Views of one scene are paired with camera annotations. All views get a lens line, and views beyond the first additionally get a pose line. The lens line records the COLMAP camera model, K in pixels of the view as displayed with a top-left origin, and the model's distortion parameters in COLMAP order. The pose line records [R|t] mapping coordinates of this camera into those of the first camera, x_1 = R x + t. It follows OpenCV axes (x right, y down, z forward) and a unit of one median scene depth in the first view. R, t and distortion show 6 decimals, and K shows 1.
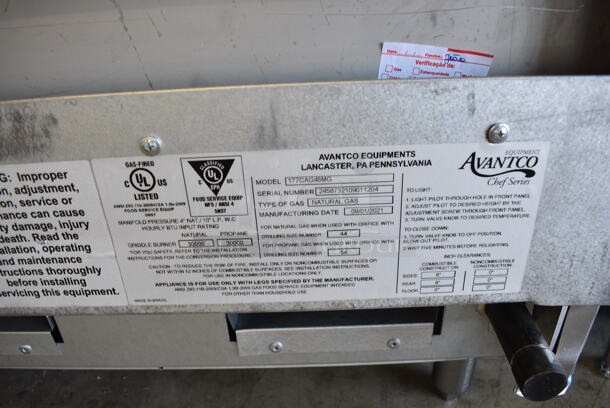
lens RADIAL K [[467.8, 0, 305.0], [0, 467.8, 204.0], [0, 0, 1]] dist [-0.103833, 0.007184]
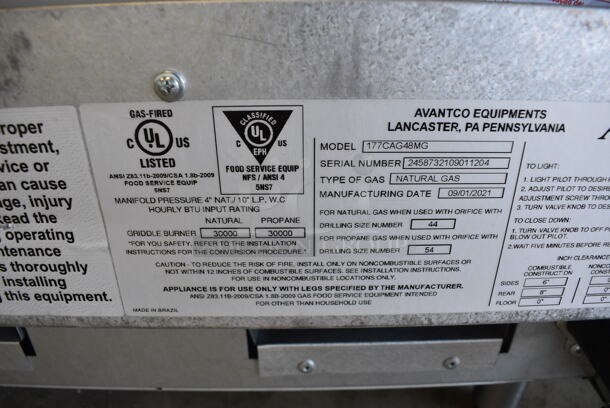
lens RADIAL K [[467.8, 0, 305.0], [0, 467.8, 204.0], [0, 0, 1]] dist [-0.103833, 0.007184]
pose [[0.998999, 0.027976, 0.034917, -0.141731], [-0.028292, 0.999563, 0.008605, 0.031908], [-0.034661, -0.009585, 0.999353, 0.292215]]
